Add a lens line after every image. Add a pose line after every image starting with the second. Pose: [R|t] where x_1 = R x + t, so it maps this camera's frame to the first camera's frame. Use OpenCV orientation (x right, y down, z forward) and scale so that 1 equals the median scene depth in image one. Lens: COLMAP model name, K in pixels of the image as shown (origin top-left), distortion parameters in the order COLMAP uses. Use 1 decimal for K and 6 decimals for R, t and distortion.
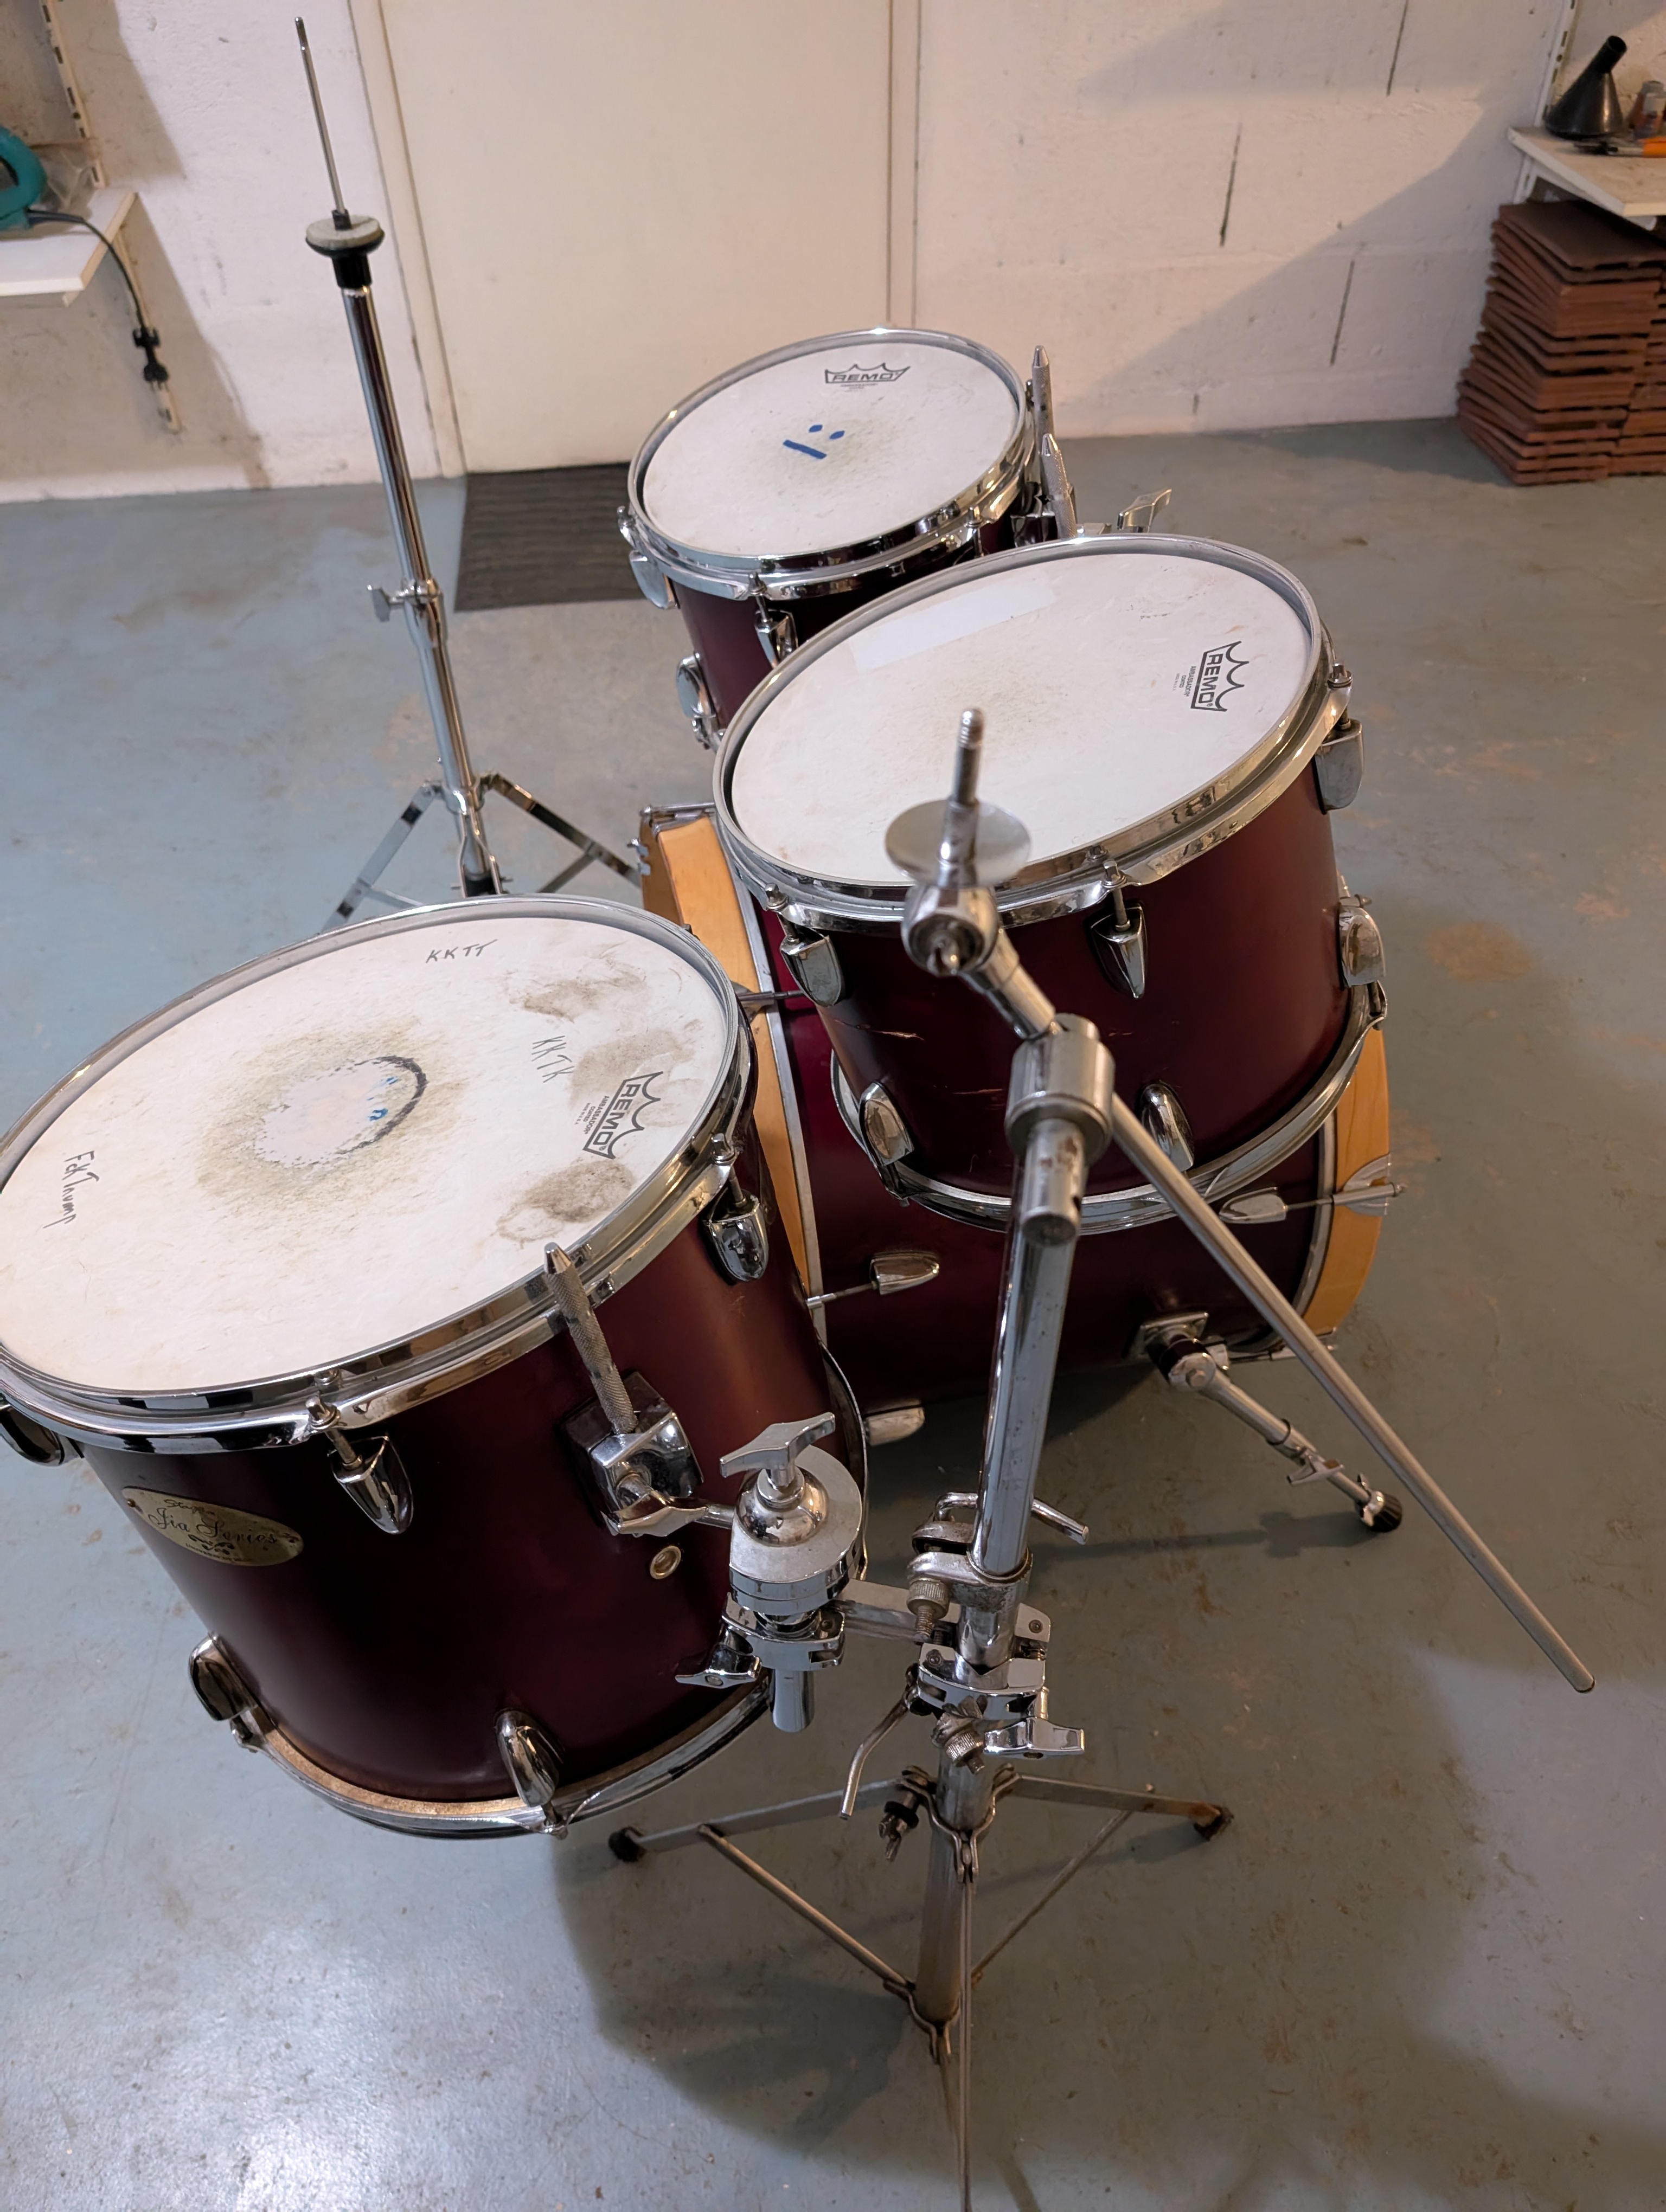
lens RADIAL K [[1554.7, 0, 828.3], [0, 1554.7, 1111.0], [0, 0, 1]] dist [0.001077, 0.000390]
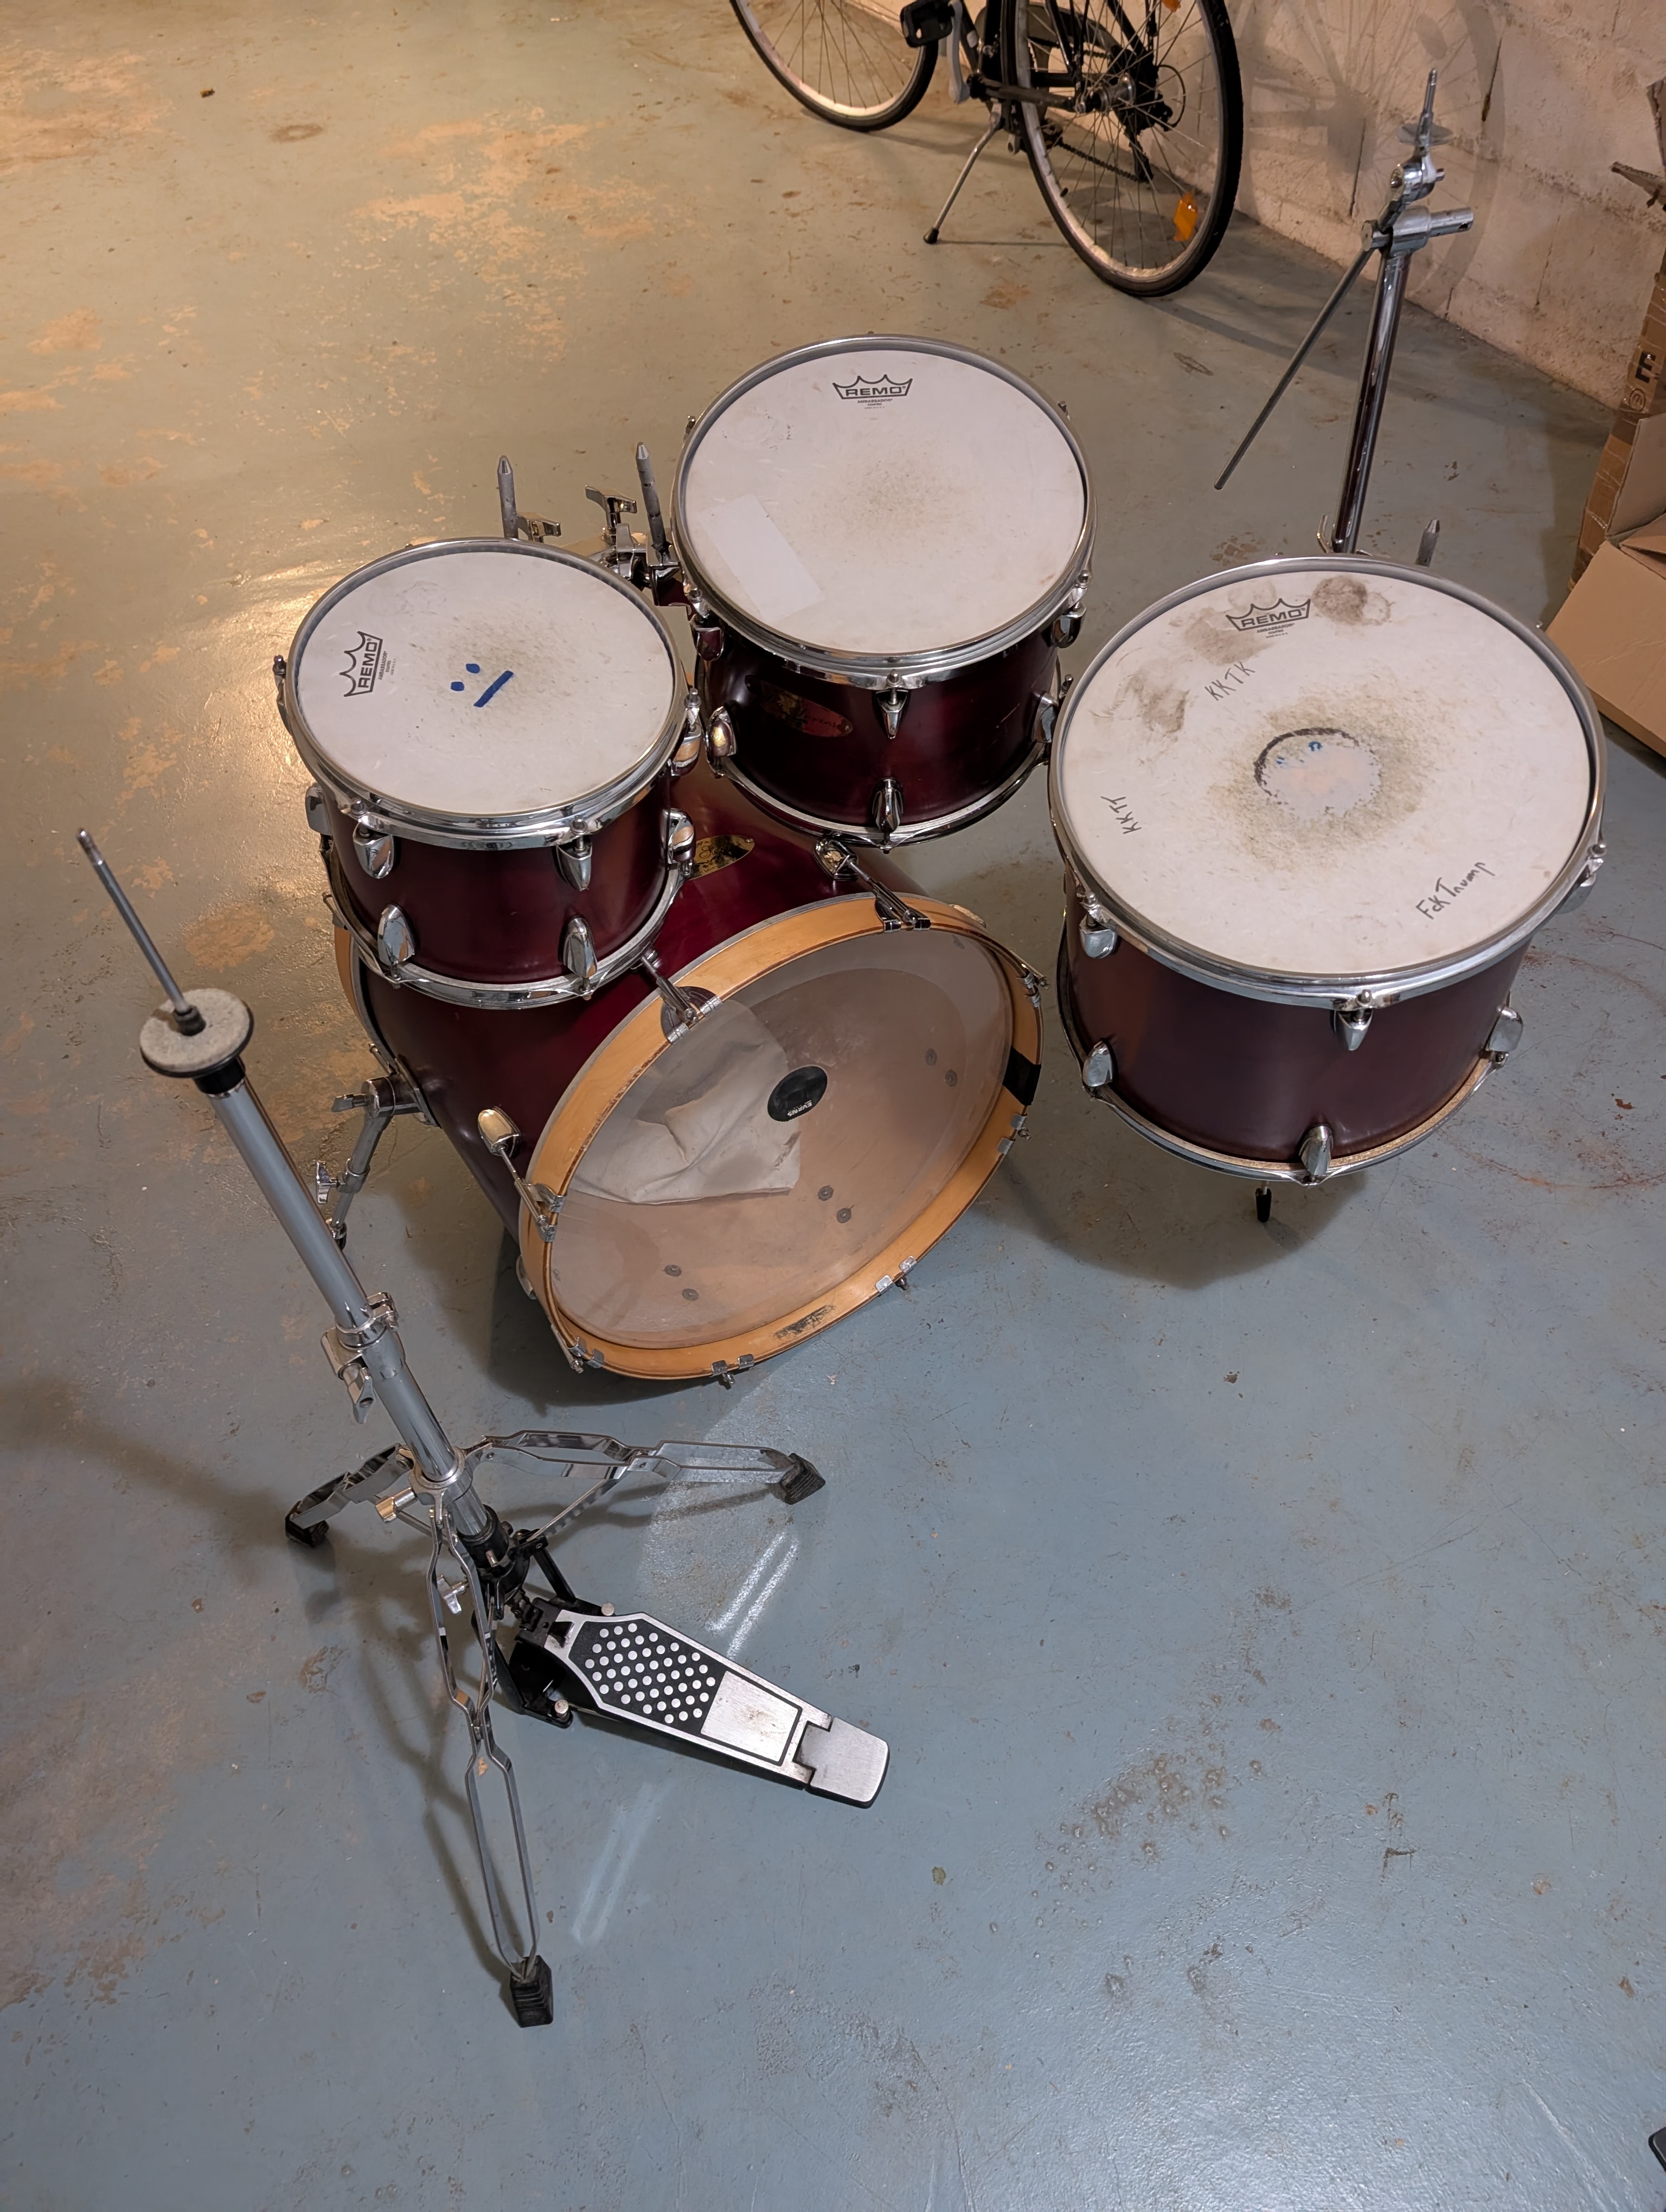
lens RADIAL K [[1554.7, 0, 828.1], [0, 1554.7, 1102.3], [0, 0, 1]] dist [0.001077, 0.000390]
pose [[-0.318799, -0.709566, 0.628397, -1.323216], [0.734461, 0.234134, 0.636983, -1.216750], [-0.599111, 0.664603, 0.446508, 0.834099]]
